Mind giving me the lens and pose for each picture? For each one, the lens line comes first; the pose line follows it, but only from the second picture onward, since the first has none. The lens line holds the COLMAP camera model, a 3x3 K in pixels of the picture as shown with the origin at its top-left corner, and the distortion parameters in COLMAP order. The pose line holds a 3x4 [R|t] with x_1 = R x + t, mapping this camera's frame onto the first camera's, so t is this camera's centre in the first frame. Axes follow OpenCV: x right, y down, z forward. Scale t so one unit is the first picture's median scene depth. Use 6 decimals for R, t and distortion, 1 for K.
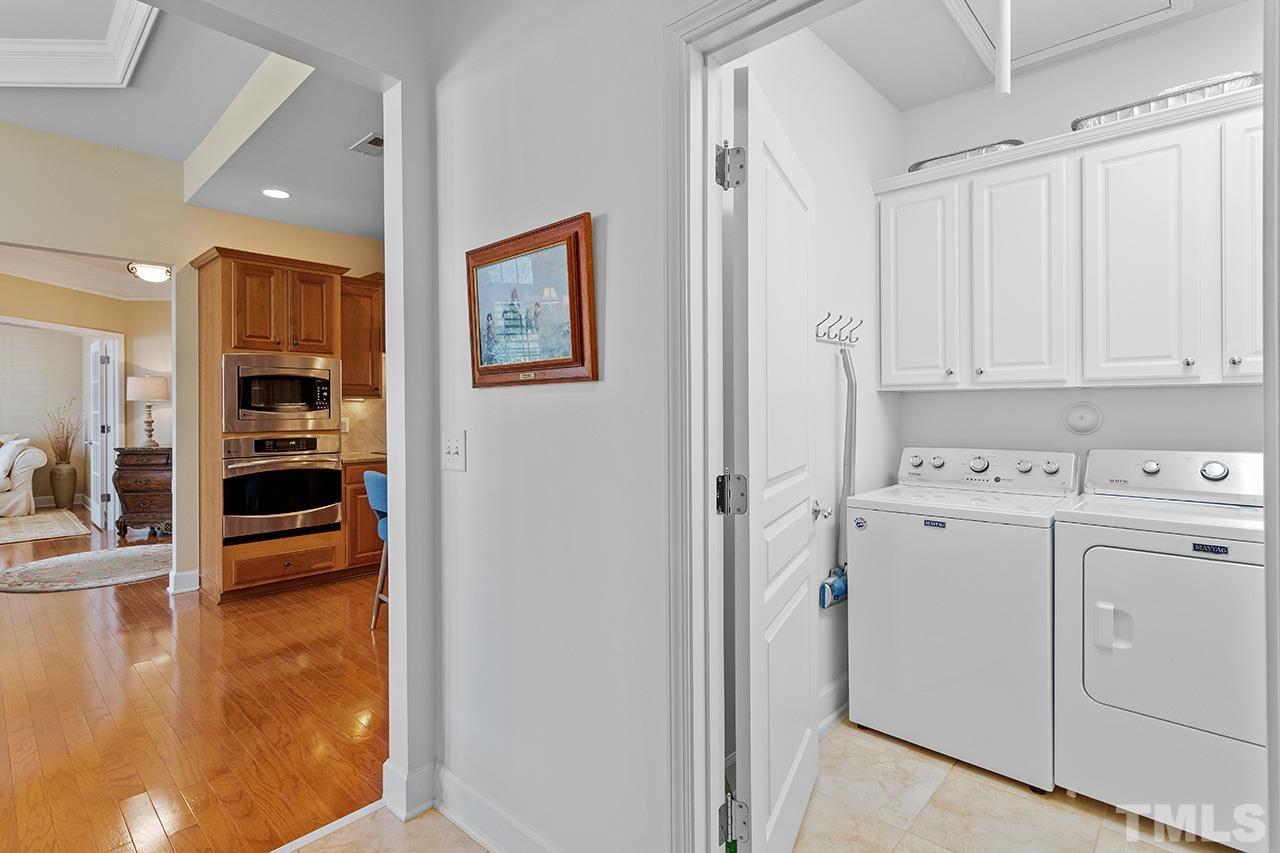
lens RADIAL K [[626.0, 0, 642.8], [0, 626.0, 412.2], [0, 0, 1]] dist [-0.001204, -0.000247]
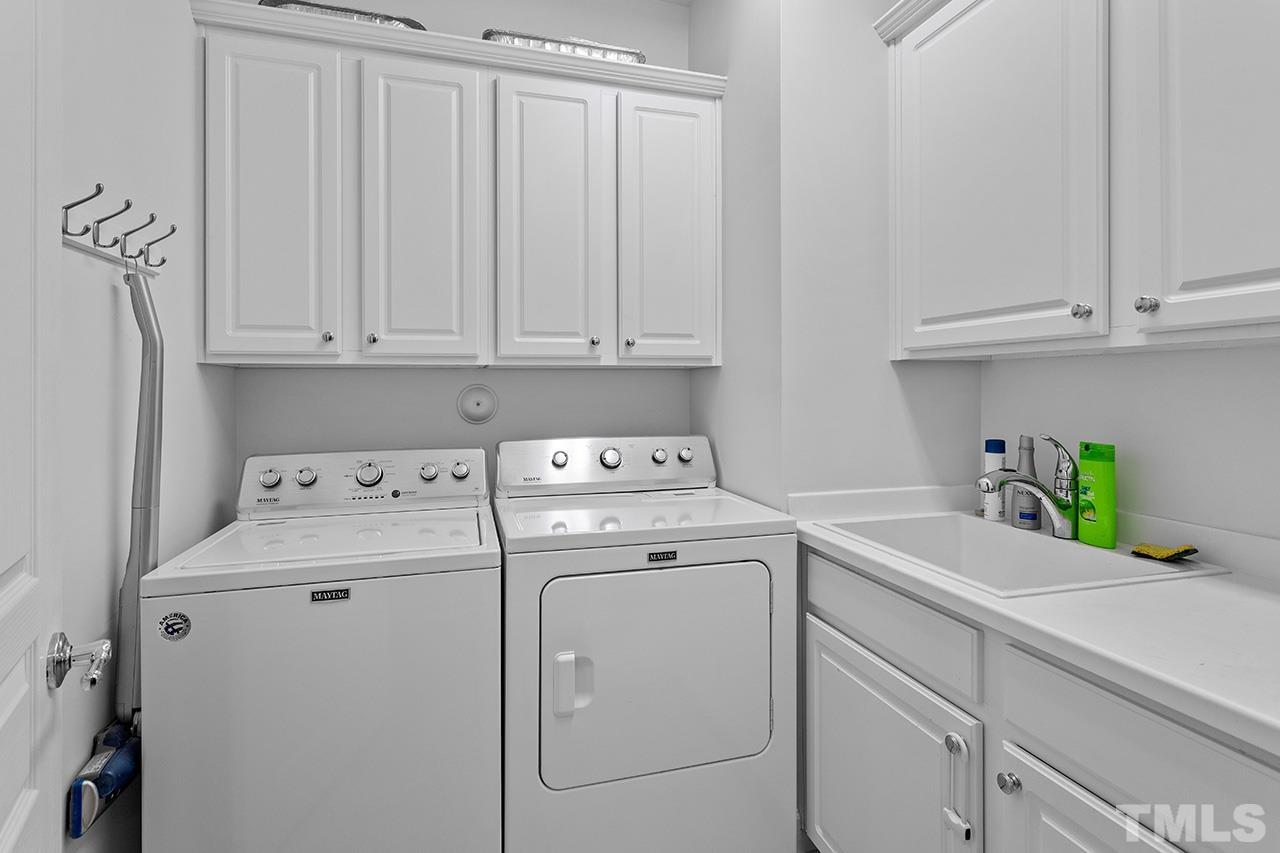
lens RADIAL K [[628.8, 0, 637.0], [0, 628.8, 381.1], [0, 0, 1]] dist [0.000055, 0.000651]
pose [[0.524424, 0.011367, 0.851382, 0.107519], [0.008261, 0.999796, -0.018437, -0.003927], [-0.851417, 0.016702, 0.524223, 0.402169]]
